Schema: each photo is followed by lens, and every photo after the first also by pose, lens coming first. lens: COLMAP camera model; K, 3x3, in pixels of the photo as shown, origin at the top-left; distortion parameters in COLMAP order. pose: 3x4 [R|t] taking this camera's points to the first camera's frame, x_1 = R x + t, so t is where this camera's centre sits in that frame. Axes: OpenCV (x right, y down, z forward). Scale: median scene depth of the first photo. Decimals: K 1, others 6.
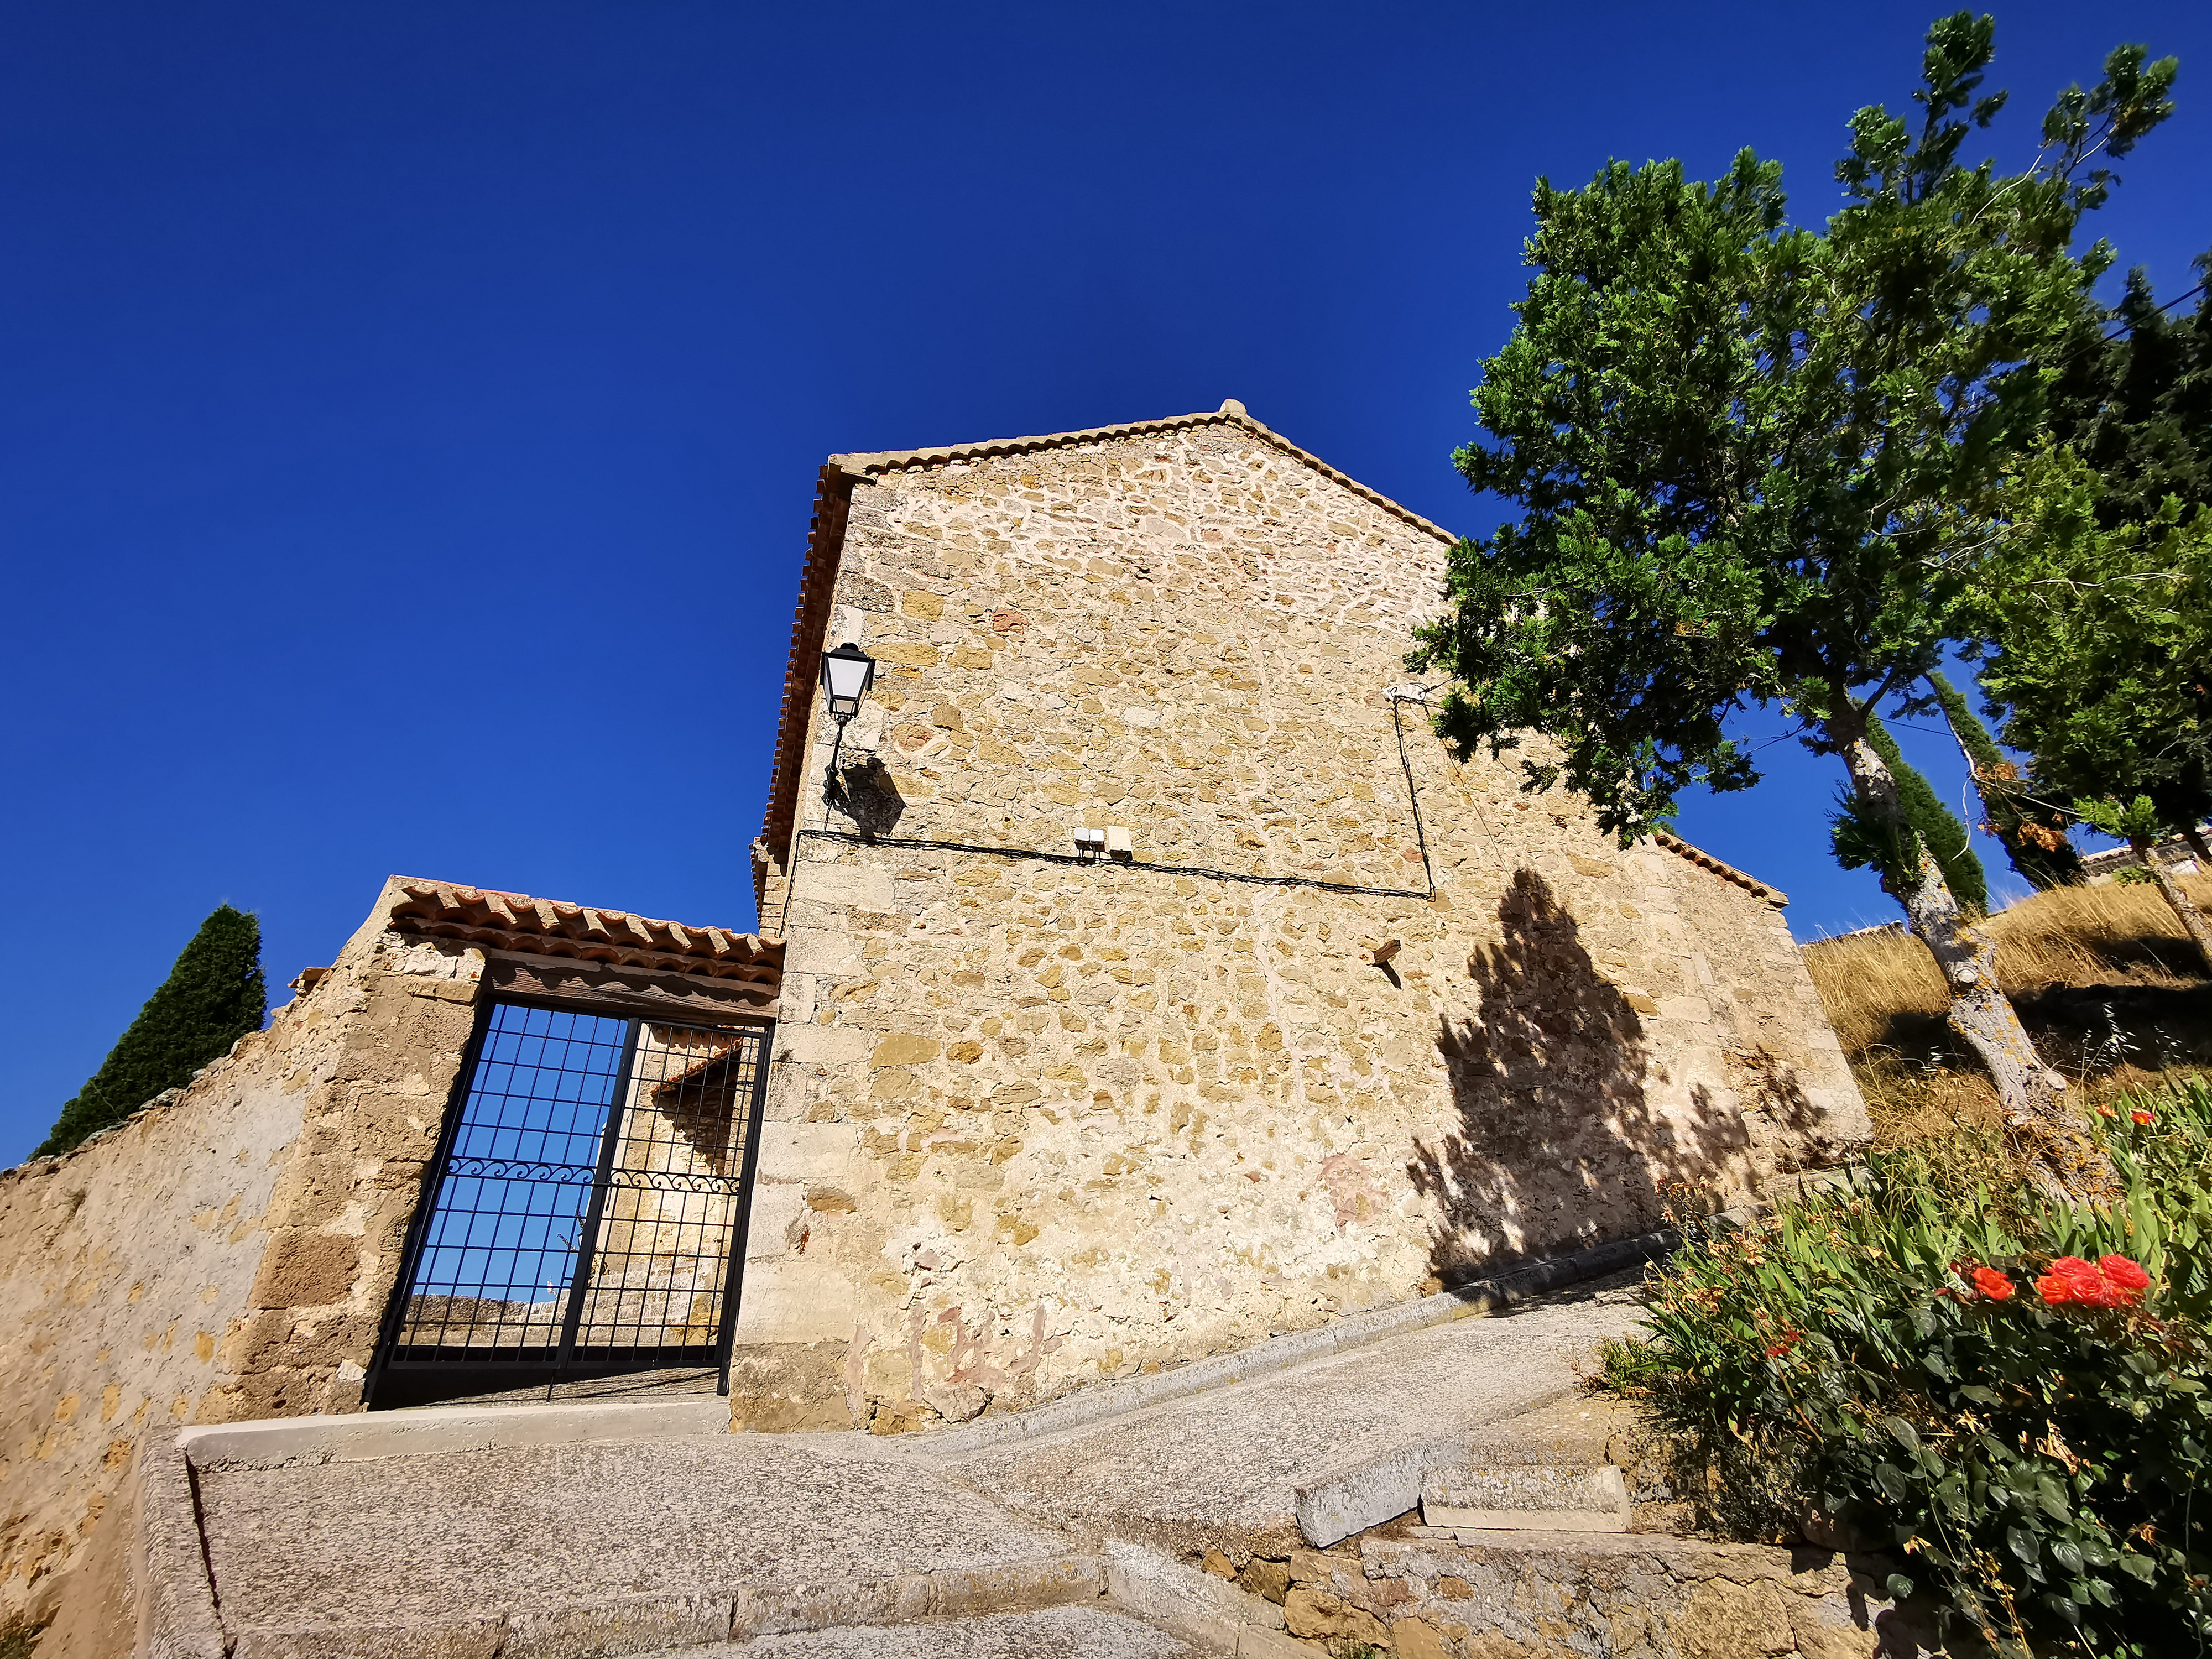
lens RADIAL K [[1025.3, 0, 1107.4], [0, 1025.3, 831.0], [0, 0, 1]] dist [0.002187, 0.000389]
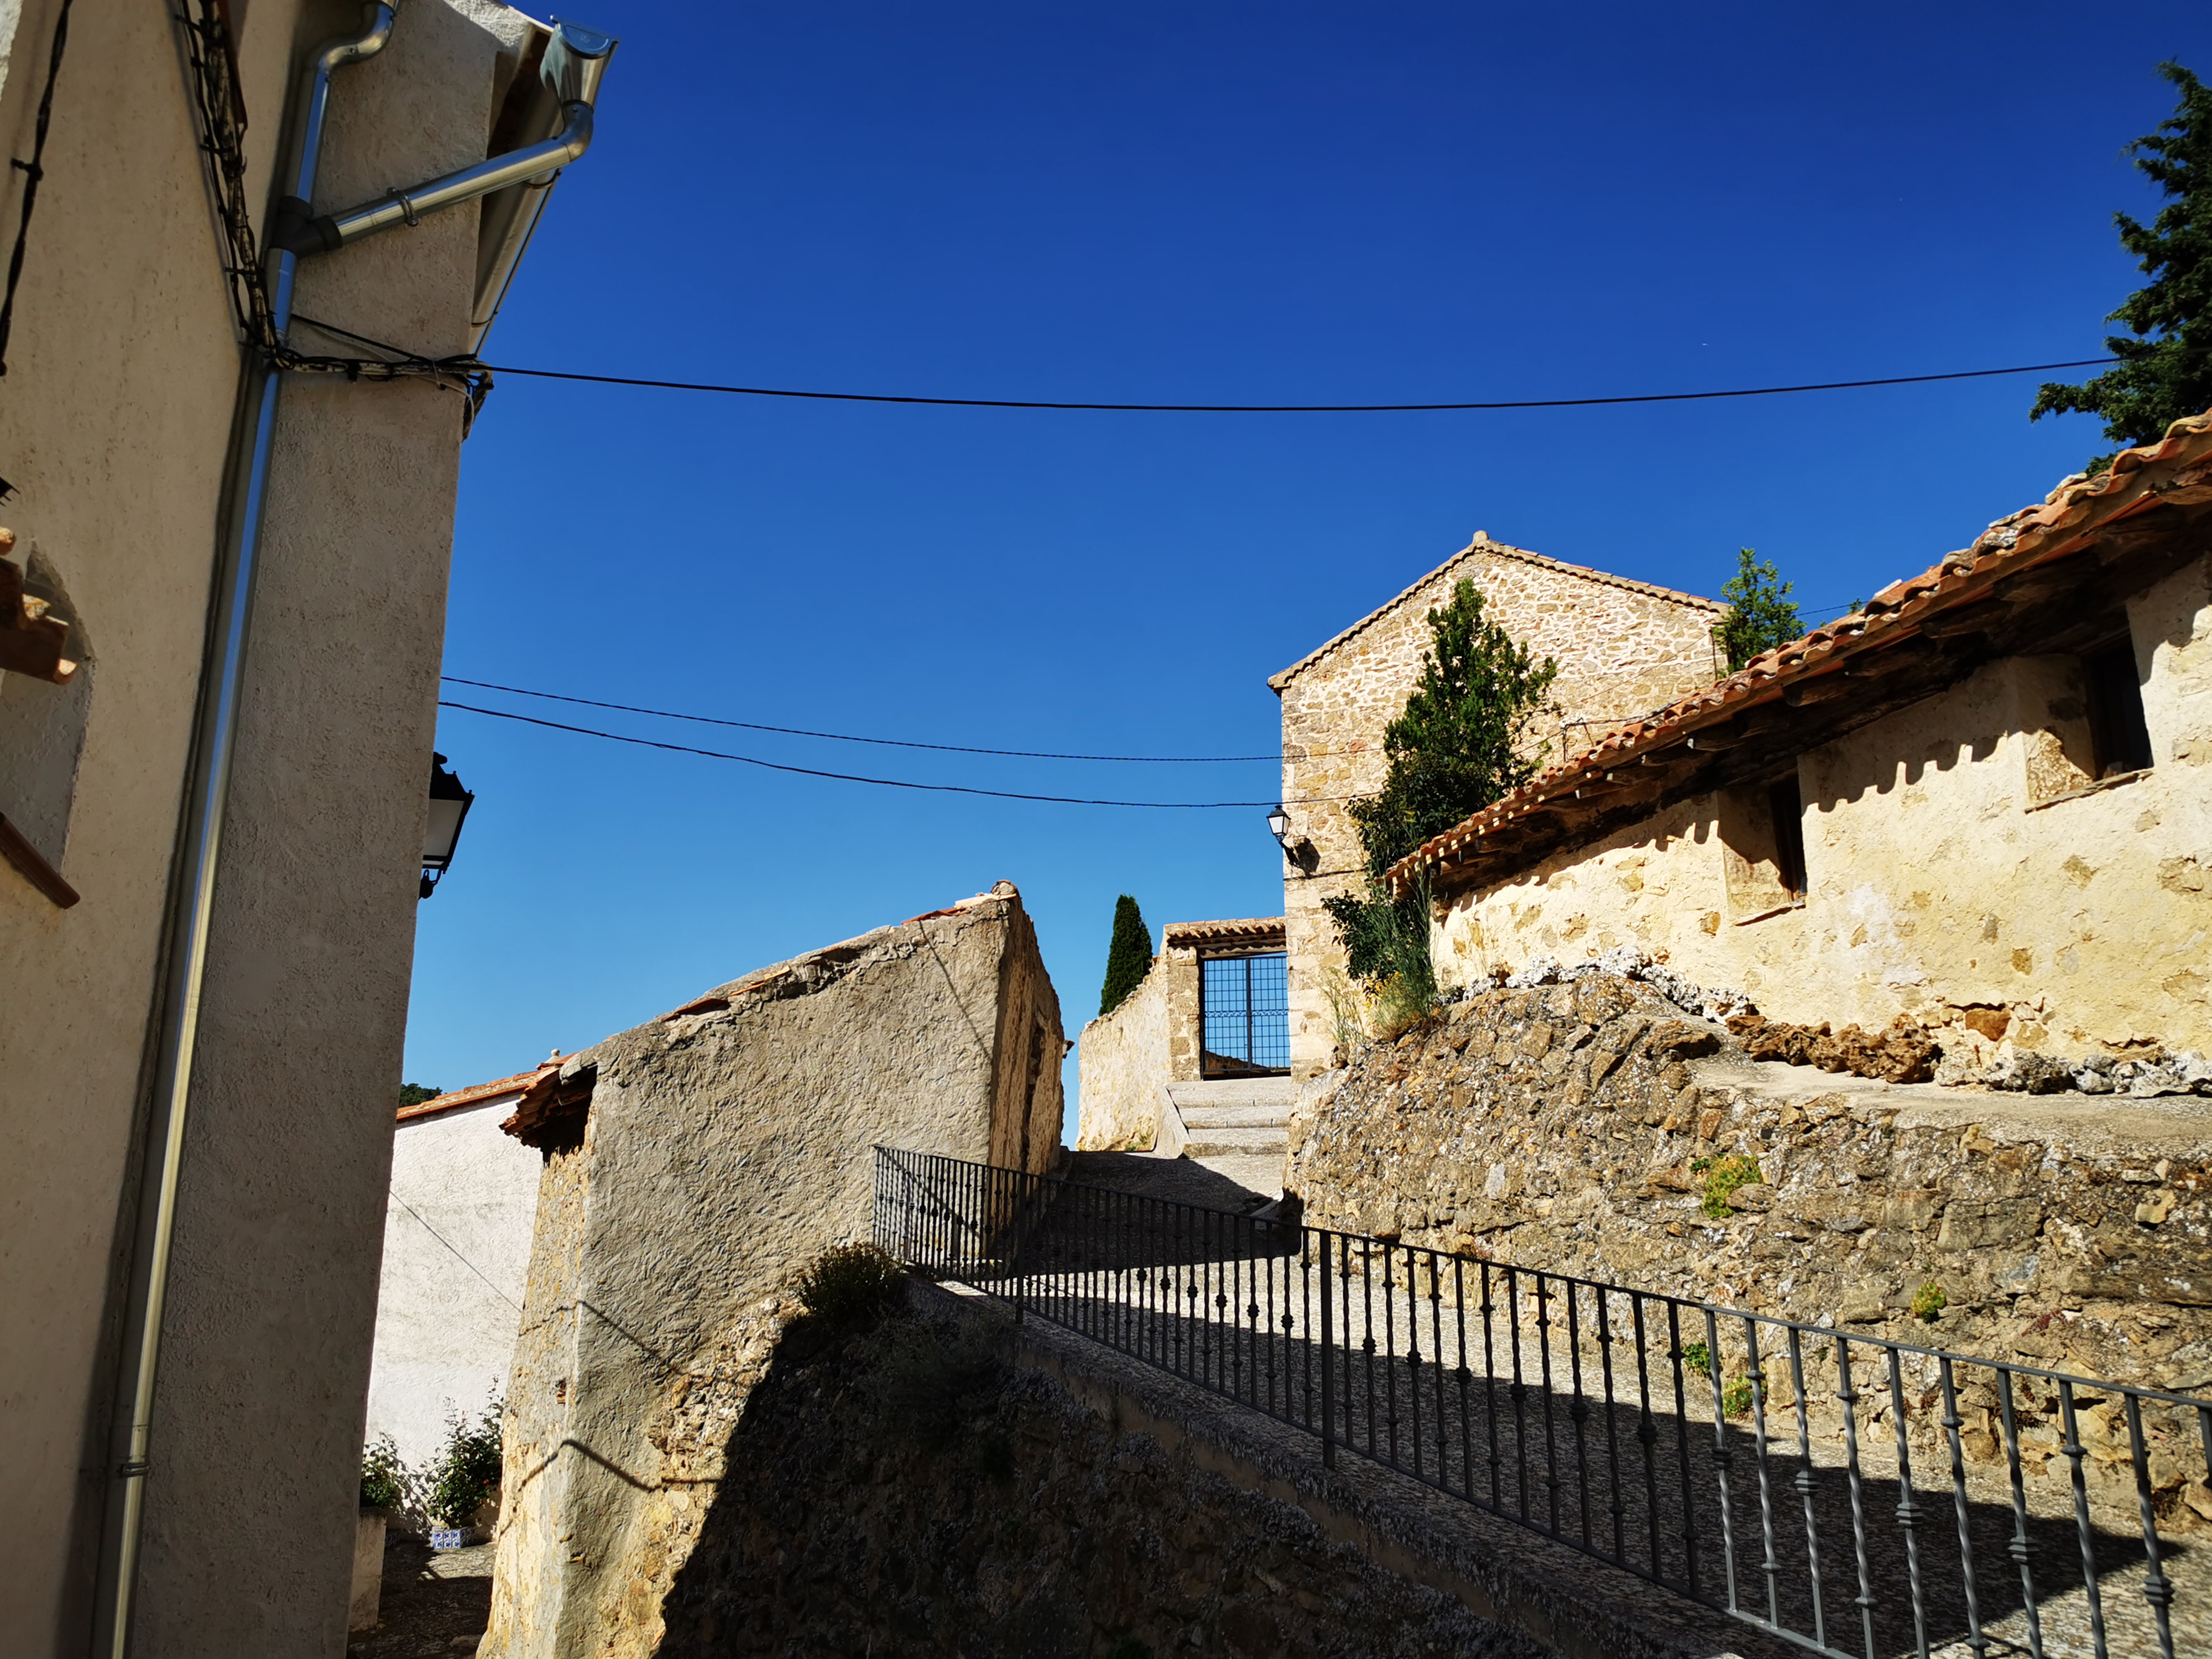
lens RADIAL K [[1735.1, 0, 1106.0], [0, 1735.1, 827.8], [0, 0, 1]] dist [0.002771, 0.000031]
pose [[0.735068, -0.143160, -0.662707, 1.952177], [0.319782, 0.935106, 0.152695, -0.796455], [0.597841, -0.324163, 0.733147, -2.064060]]
